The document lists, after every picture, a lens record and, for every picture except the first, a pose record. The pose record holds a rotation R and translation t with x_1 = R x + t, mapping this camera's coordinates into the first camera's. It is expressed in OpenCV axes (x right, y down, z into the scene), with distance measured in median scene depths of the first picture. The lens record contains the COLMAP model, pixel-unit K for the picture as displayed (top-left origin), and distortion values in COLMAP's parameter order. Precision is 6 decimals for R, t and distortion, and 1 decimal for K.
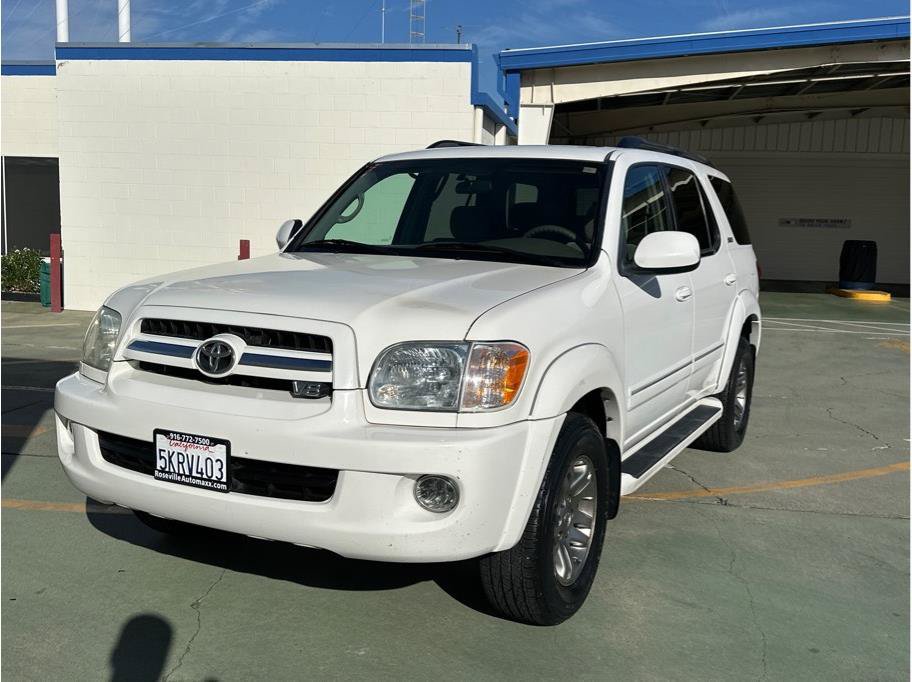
lens RADIAL K [[896.2, 0, 456.0], [0, 896.2, 341.0], [0, 0, 1]] dist [0.136167, -0.259502]
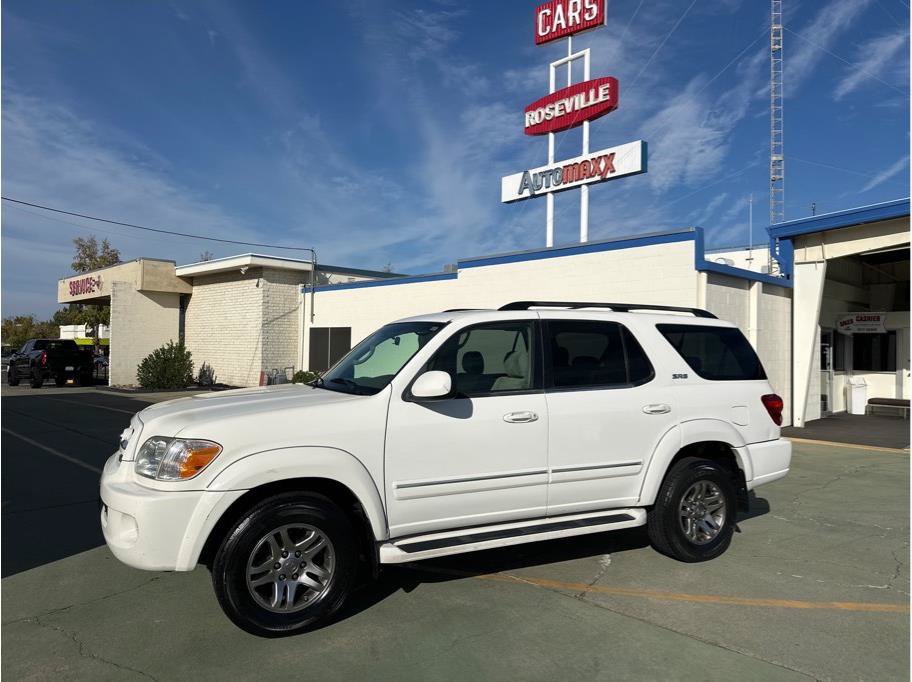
lens RADIAL K [[624.4, 0, 456.0], [0, 624.4, 341.0], [0, 0, 1]] dist [0.110167, -0.178196]
pose [[0.809235, -0.028886, -0.586774, 0.843845], [-0.064041, 0.988501, -0.136983, -0.037559], [0.583984, 0.148429, 0.798080, 0.244314]]
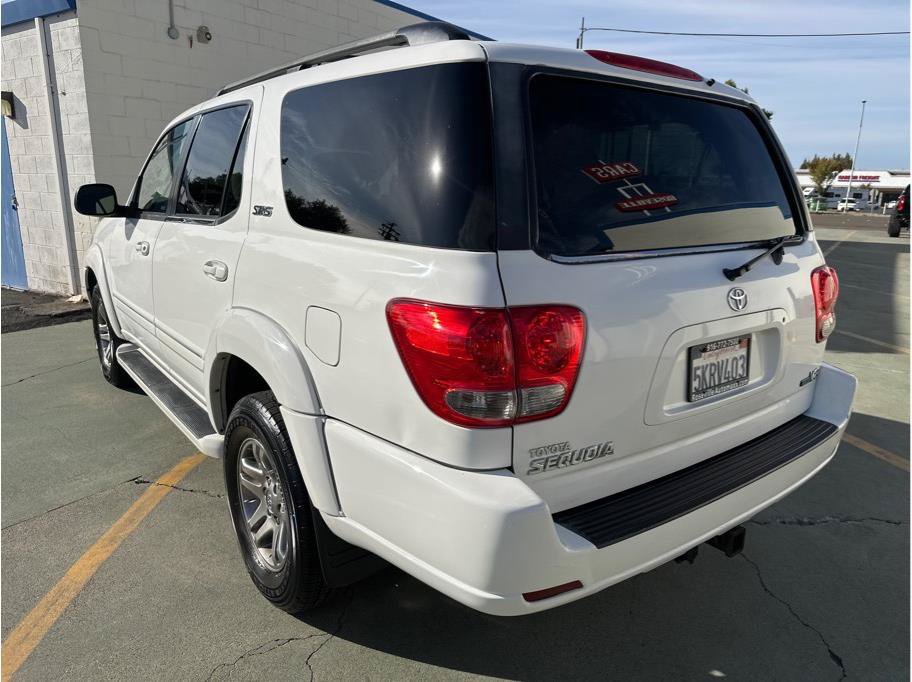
lens RADIAL K [[632.5, 0, 456.0], [0, 632.5, 341.0], [0, 0, 1]] dist [0.050604, -0.062470]
pose [[-0.404313, 0.181842, -0.896362, 0.930296], [-0.153181, 0.952731, 0.262371, -0.235858], [0.901702, 0.243386, -0.357347, 1.917270]]
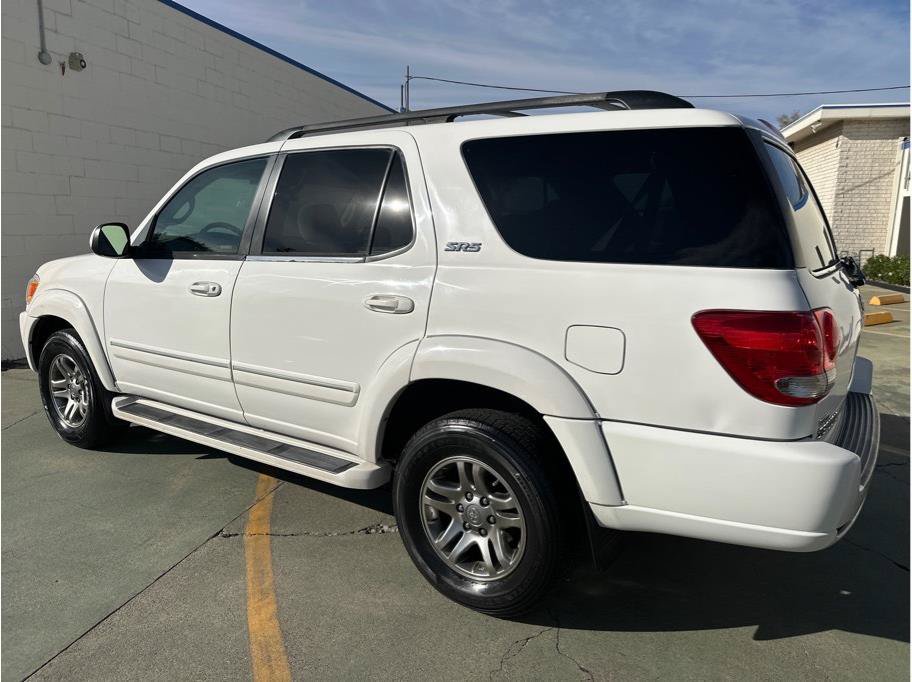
lens RADIAL K [[627.5, 0, 455.2], [0, 627.5, 336.0], [0, 0, 1]] dist [0.053979, -0.056176]
pose [[-0.095419, 0.144618, -0.984876, 1.088477], [-0.145999, 0.976658, 0.157556, -0.180535], [0.984672, 0.158825, -0.072078, 1.580934]]
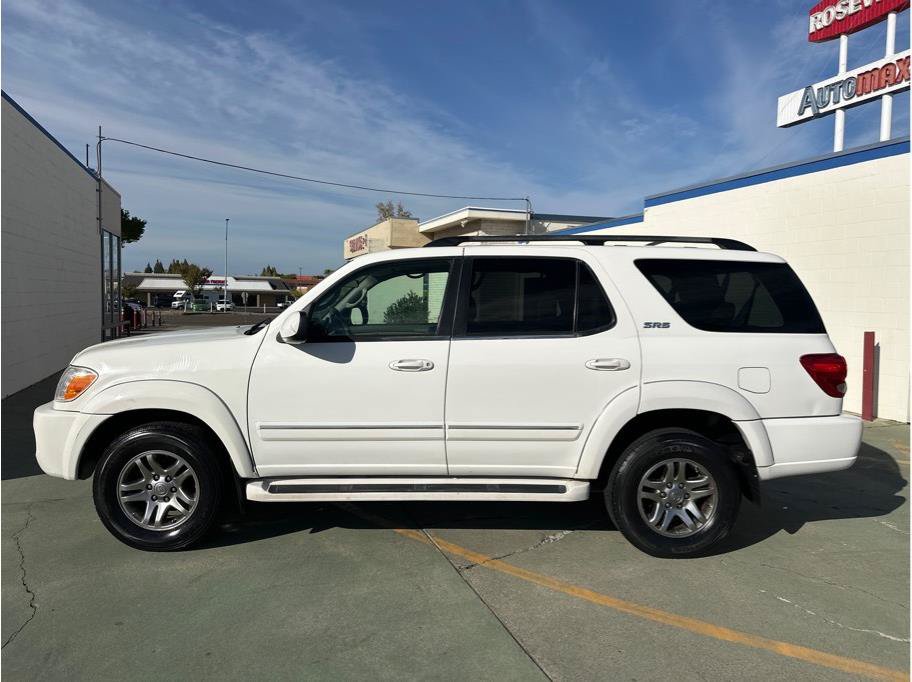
lens RADIAL K [[627.5, 0, 455.2], [0, 627.5, 336.0], [0, 0, 1]] dist [0.053979, -0.056176]
pose [[0.483544, 0.030373, -0.874793, 1.181096], [-0.115328, 0.992896, -0.029275, -0.086958], [0.867689, 0.115044, 0.483611, 0.773406]]
